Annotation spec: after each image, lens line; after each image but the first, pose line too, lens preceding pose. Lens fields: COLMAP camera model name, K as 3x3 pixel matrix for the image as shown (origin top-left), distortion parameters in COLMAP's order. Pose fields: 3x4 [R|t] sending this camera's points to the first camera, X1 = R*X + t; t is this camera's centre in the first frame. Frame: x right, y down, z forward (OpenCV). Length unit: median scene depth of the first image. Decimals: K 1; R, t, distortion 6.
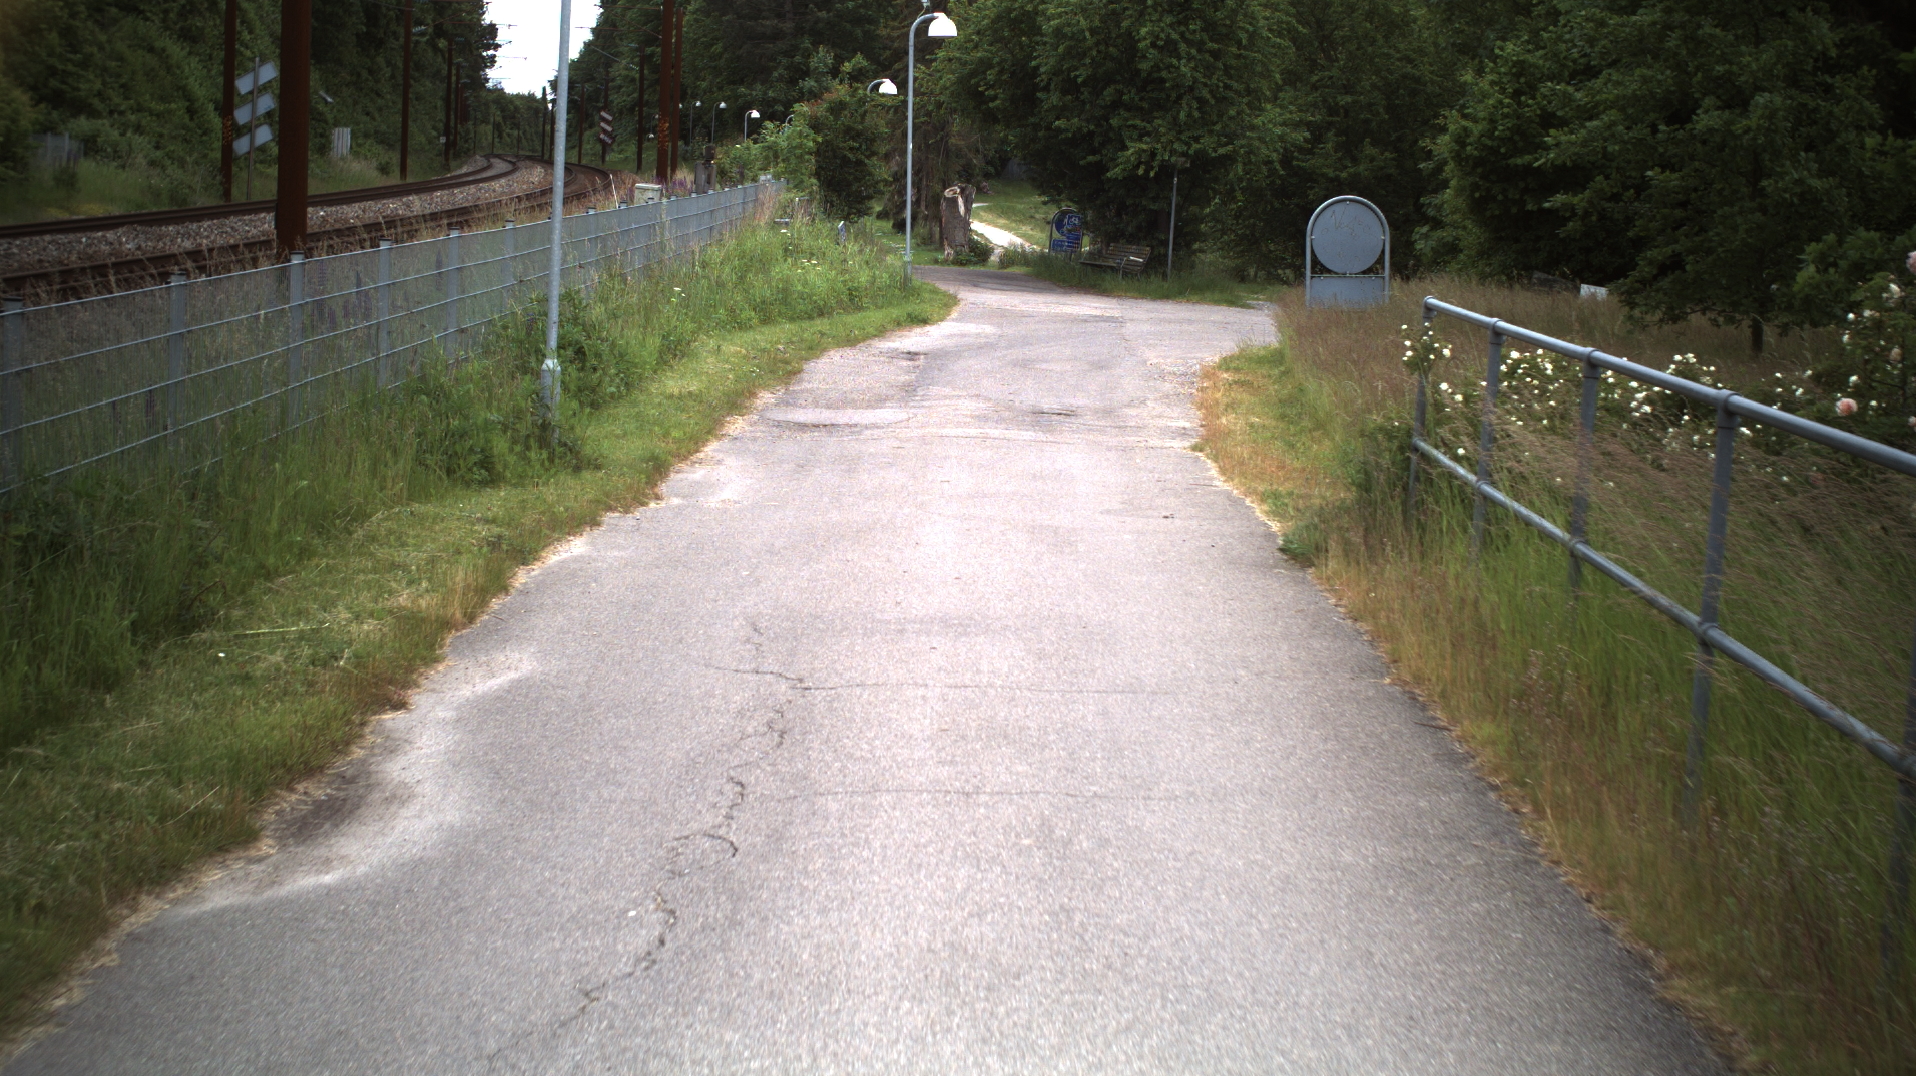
lens RADIAL K [[3519.4, 0, 958.0], [0, 3519.4, 538.0], [0, 0, 1]] dist [-0.266012, 0.181701]
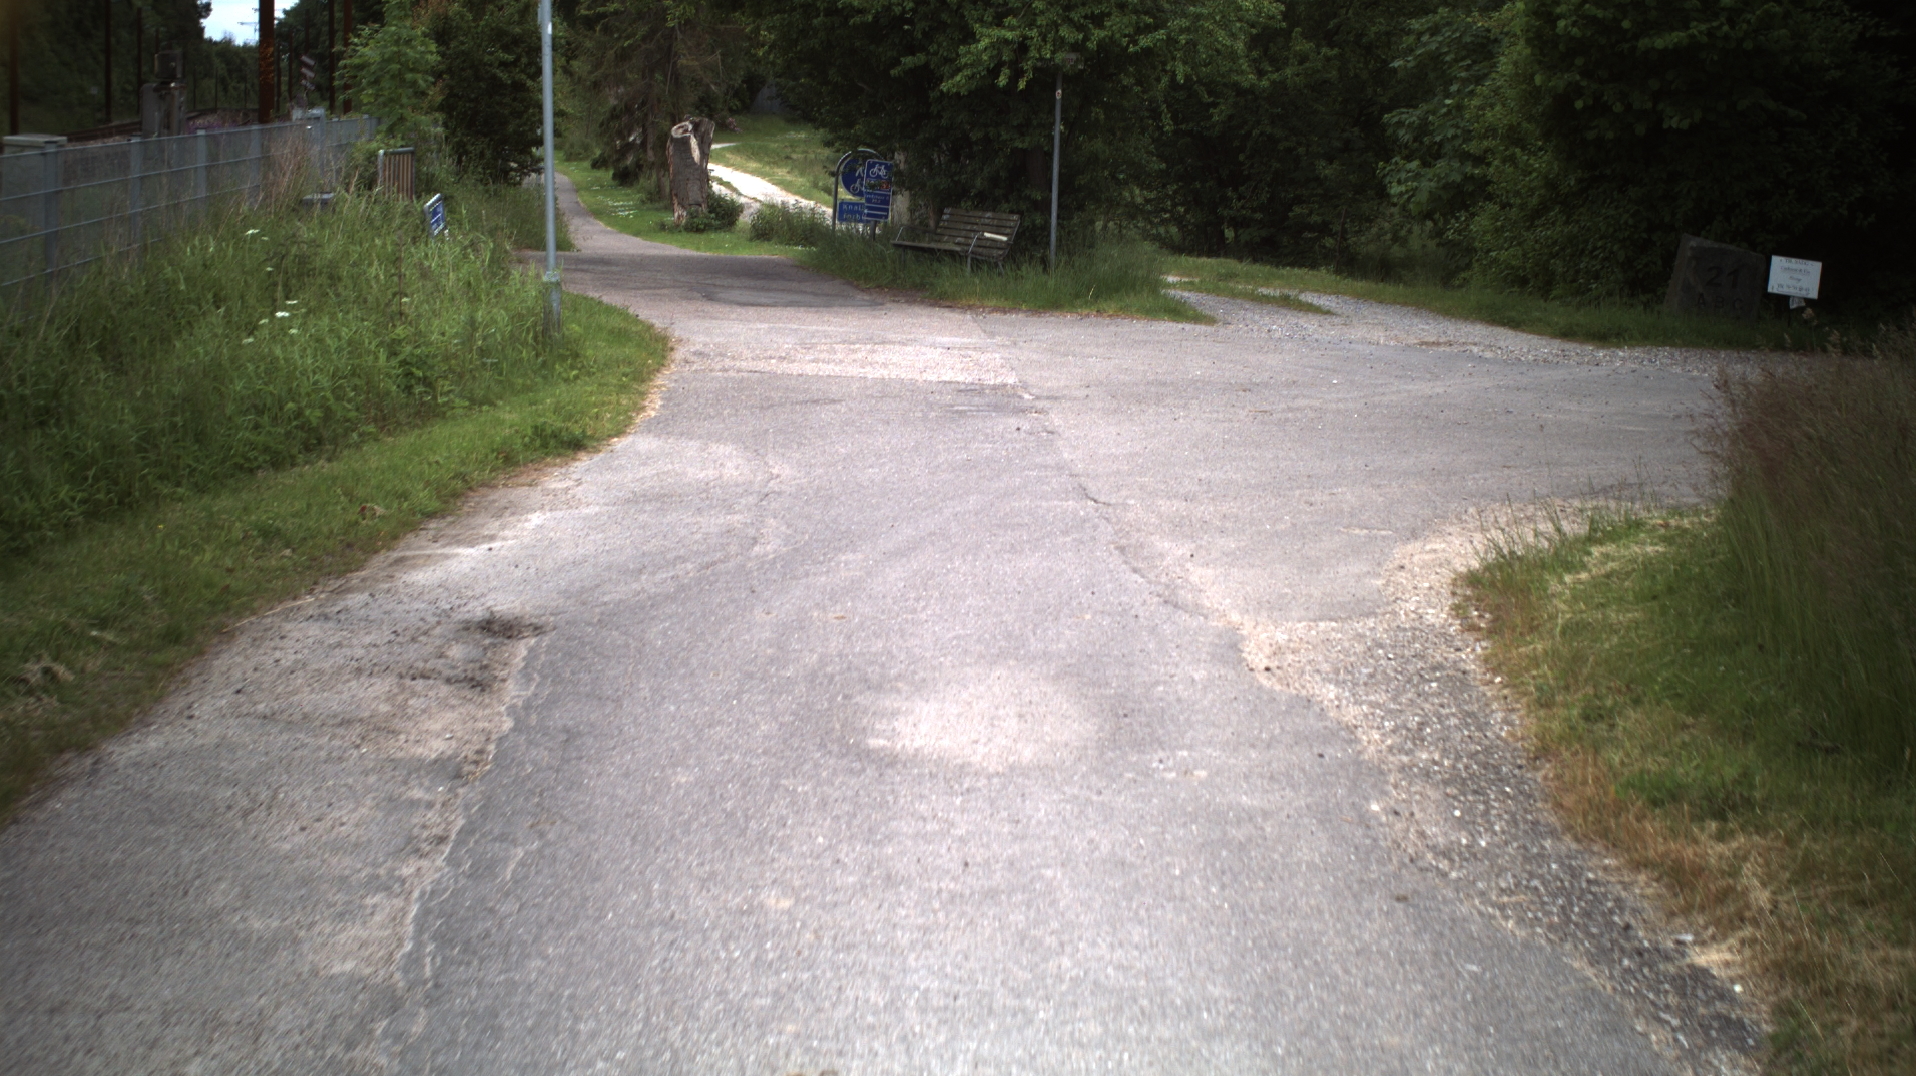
lens RADIAL K [[3519.4, 0, 958.0], [0, 3519.4, 538.0], [0, 0, 1]] dist [-0.266012, 0.181701]
pose [[0.997003, -0.038771, 0.066947, 0.005325], [0.037533, 0.999102, 0.019659, -0.042950], [-0.067649, -0.017088, 0.997563, 0.442775]]
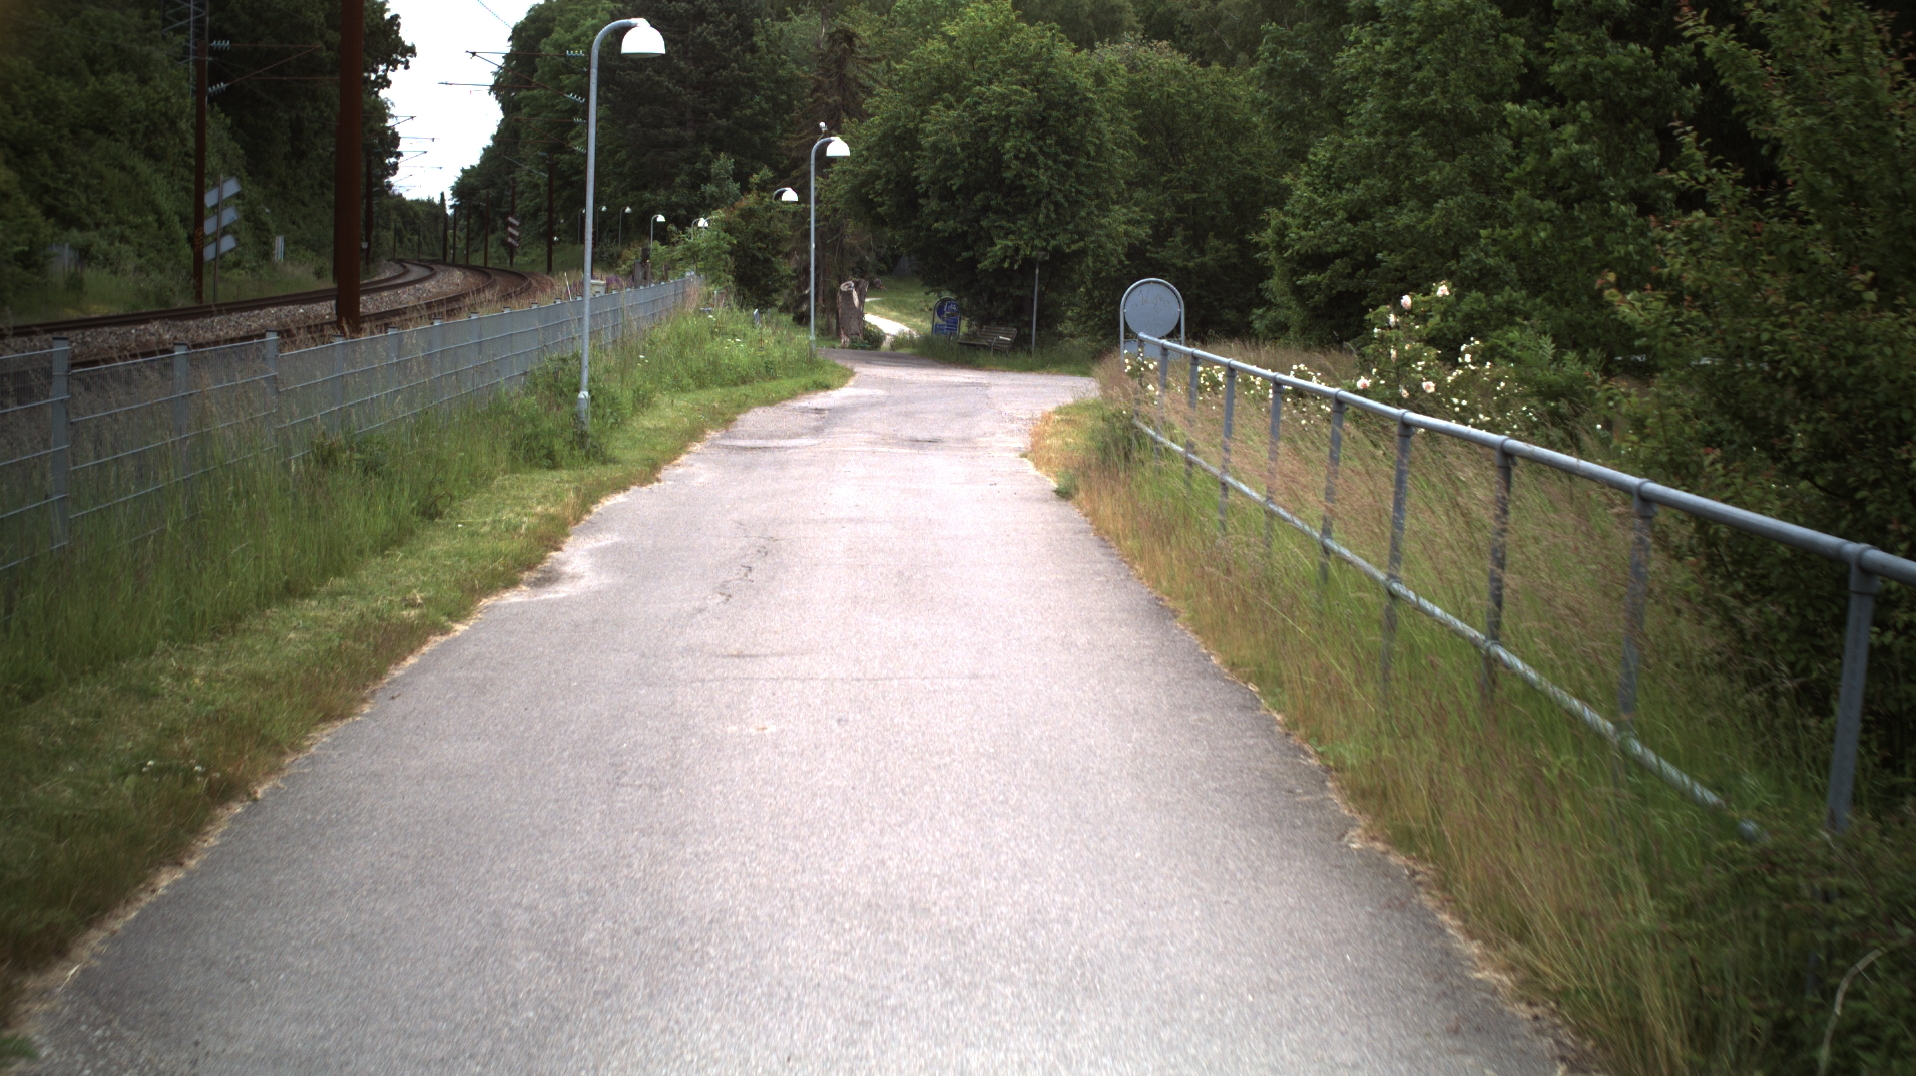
lens RADIAL K [[3519.4, 0, 958.0], [0, 3519.4, 538.0], [0, 0, 1]] dist [-0.266012, 0.181701]
pose [[0.999446, -0.016483, 0.028914, -0.000129], [0.017280, 0.999471, -0.027558, 0.019834], [-0.028444, 0.028042, 0.999202, -0.178684]]
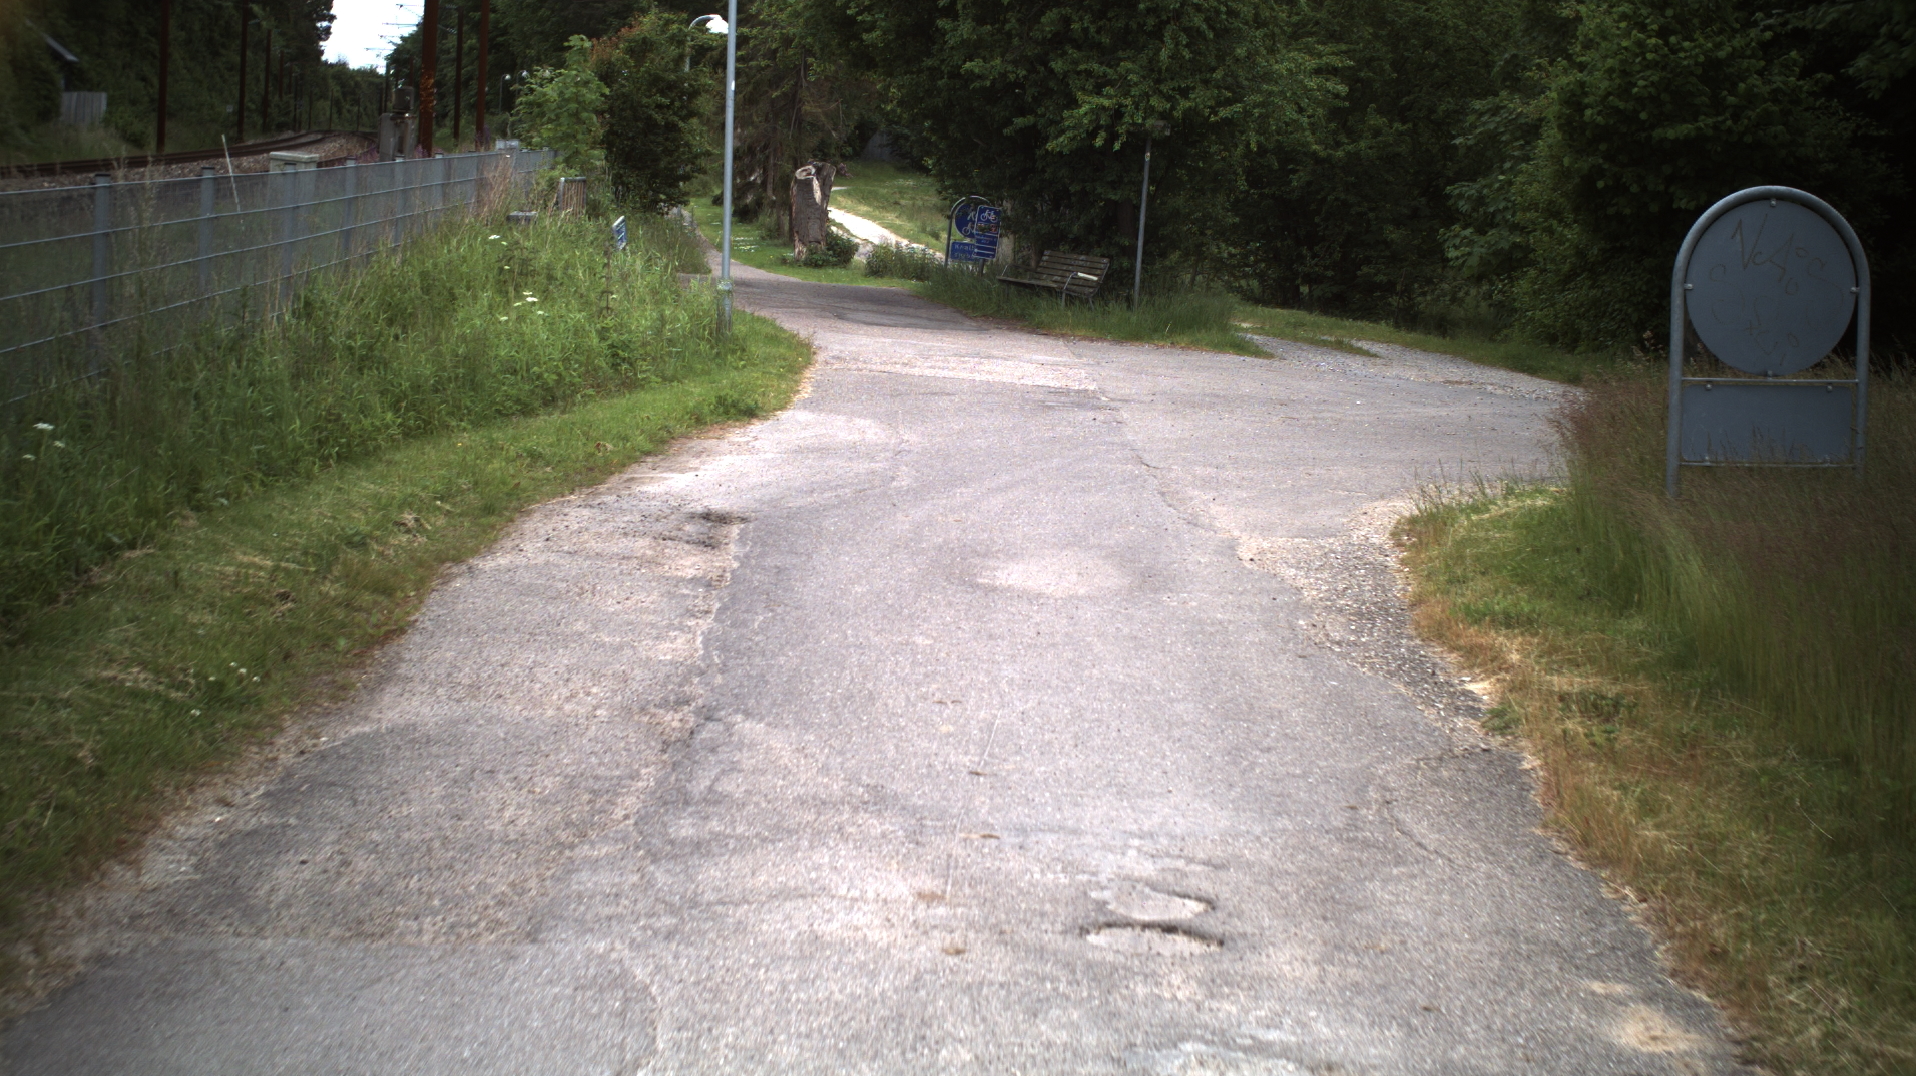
lens RADIAL K [[3519.4, 0, 958.0], [0, 3519.4, 538.0], [0, 0, 1]] dist [-0.266012, 0.181701]
pose [[0.999072, 0.007229, 0.042462, -0.000453], [-0.007428, 0.999962, 0.004540, -0.034143], [-0.042428, -0.004851, 0.999088, 0.354434]]
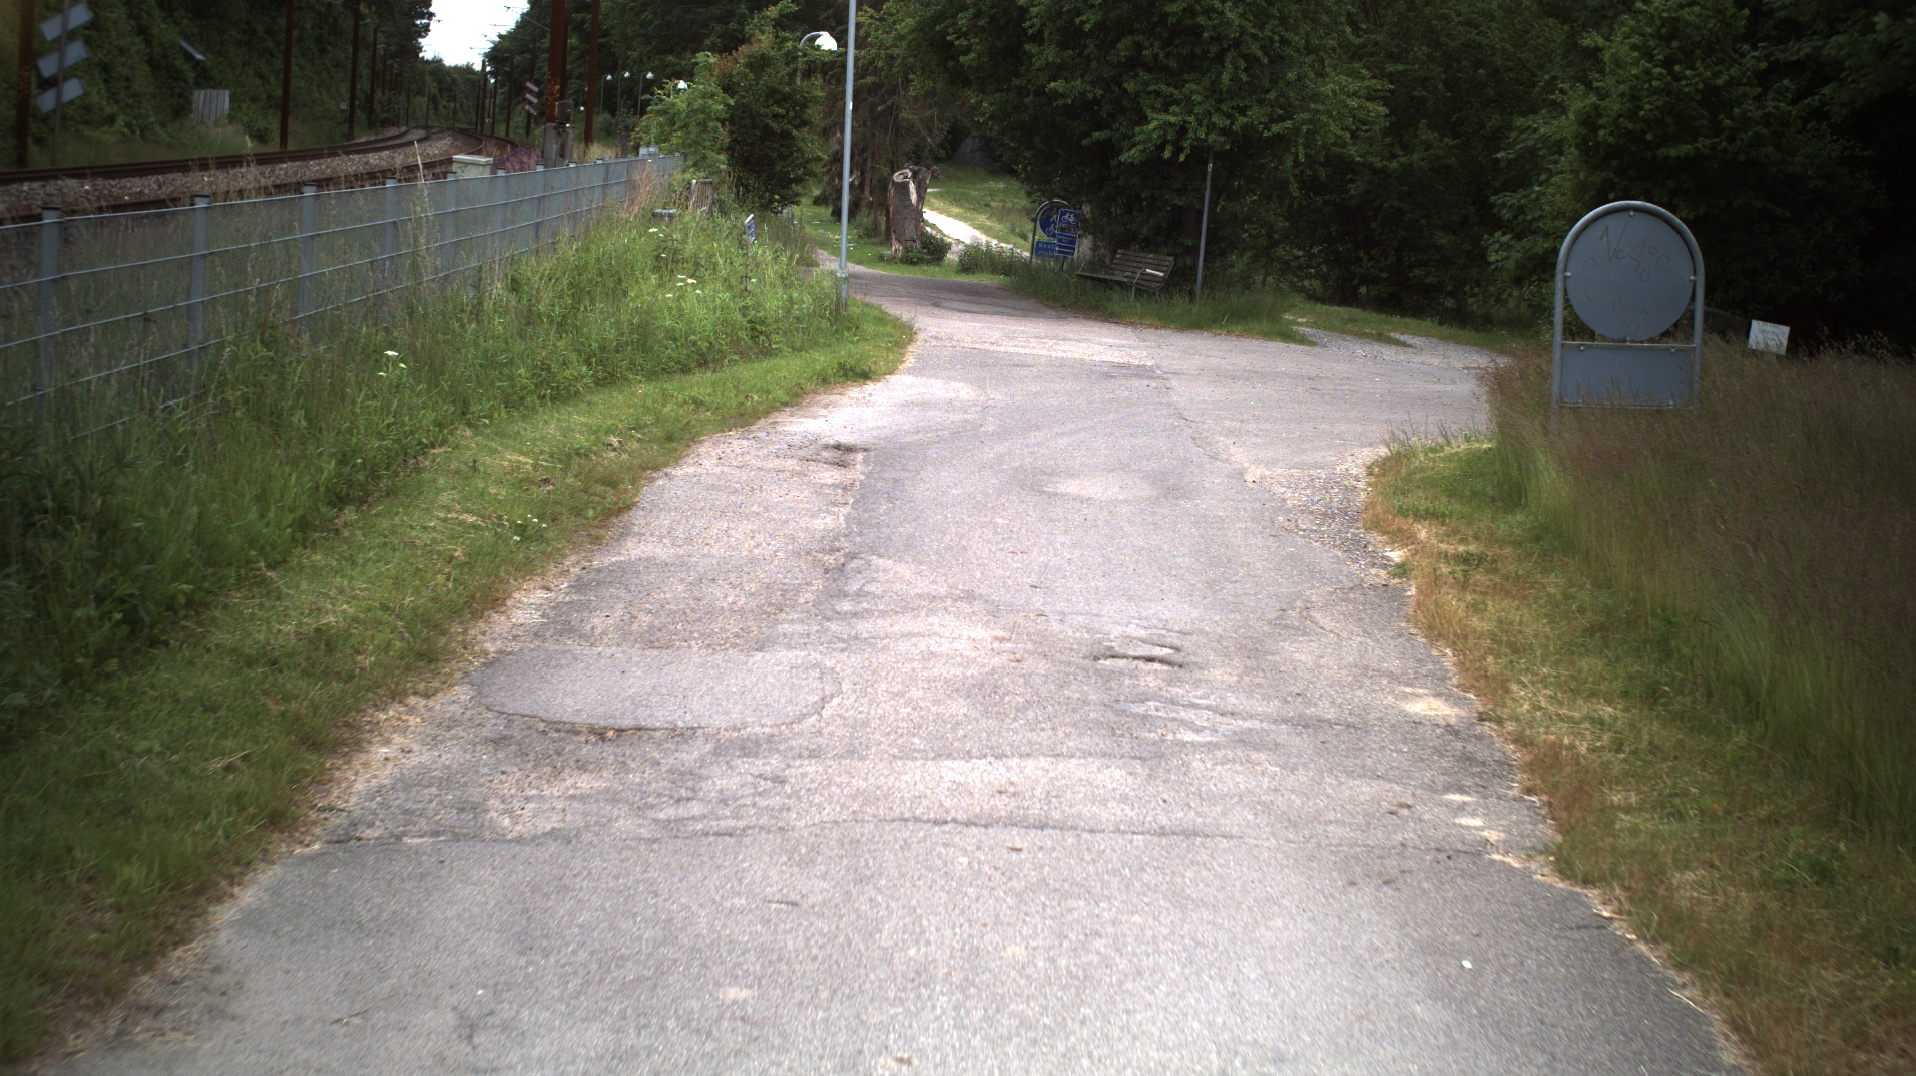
lens RADIAL K [[3519.4, 0, 958.0], [0, 3519.4, 538.0], [0, 0, 1]] dist [-0.266012, 0.181701]
pose [[0.999630, 0.020473, 0.017897, -0.002563], [-0.020553, 0.999779, 0.004312, -0.026333], [-0.017805, -0.004678, 0.999831, 0.266261]]
